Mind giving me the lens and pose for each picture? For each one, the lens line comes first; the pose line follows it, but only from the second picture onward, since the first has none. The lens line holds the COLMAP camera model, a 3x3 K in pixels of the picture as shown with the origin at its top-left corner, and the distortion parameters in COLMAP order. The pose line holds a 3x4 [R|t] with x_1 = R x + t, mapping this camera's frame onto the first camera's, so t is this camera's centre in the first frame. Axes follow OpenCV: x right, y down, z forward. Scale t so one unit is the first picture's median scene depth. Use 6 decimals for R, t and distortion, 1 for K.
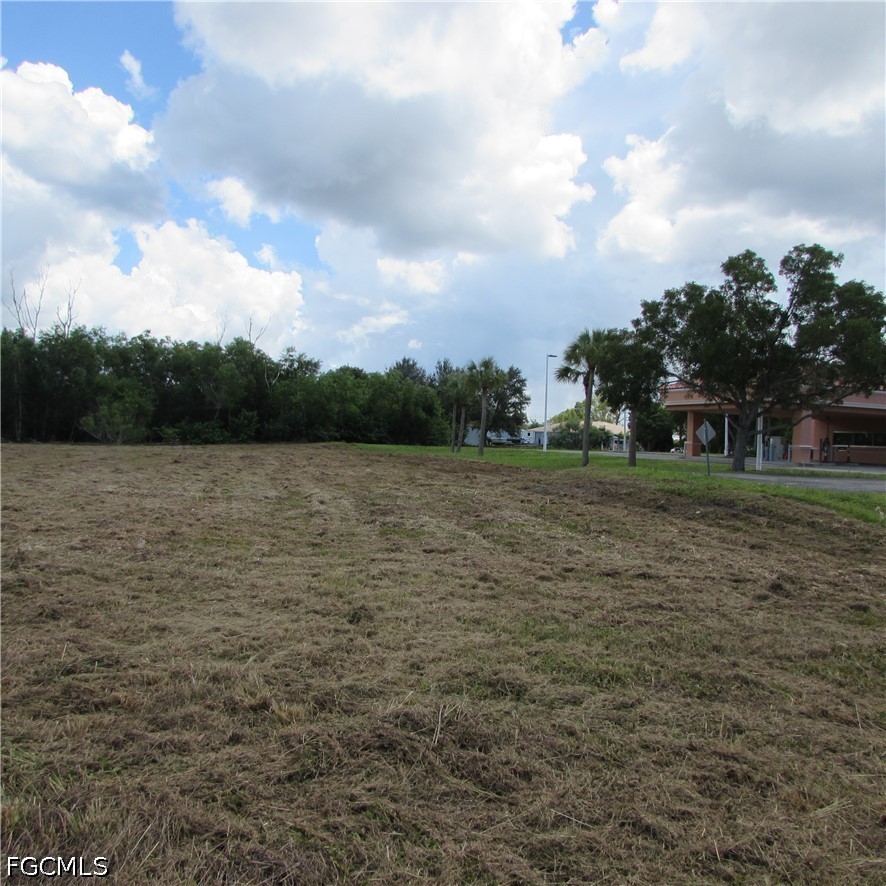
lens RADIAL K [[854.5, 0, 444.0], [0, 854.5, 442.5], [0, 0, 1]] dist [-0.020511, 0.000000]
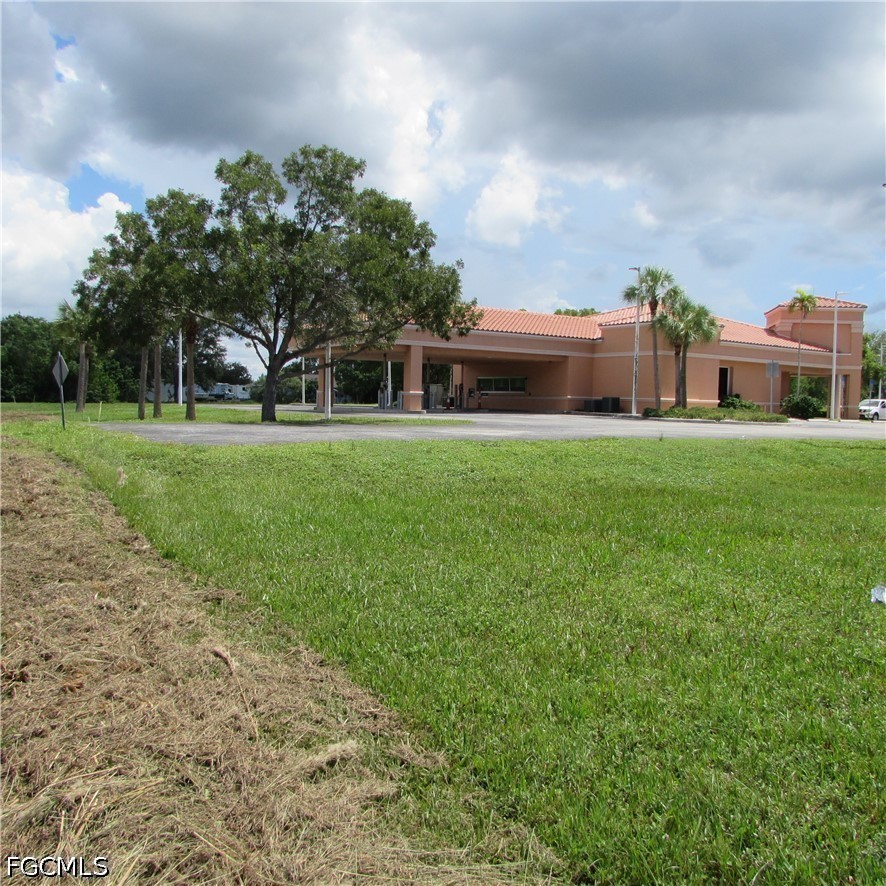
lens RADIAL K [[854.5, 0, 441.6], [0, 854.5, 443.5], [0, 0, 1]] dist [-0.020511, 0.000000]
pose [[0.975656, -0.031029, 0.217099, 0.227028], [0.020119, 0.998430, 0.052284, 0.011065], [-0.218380, -0.046643, 0.974748, 0.091448]]
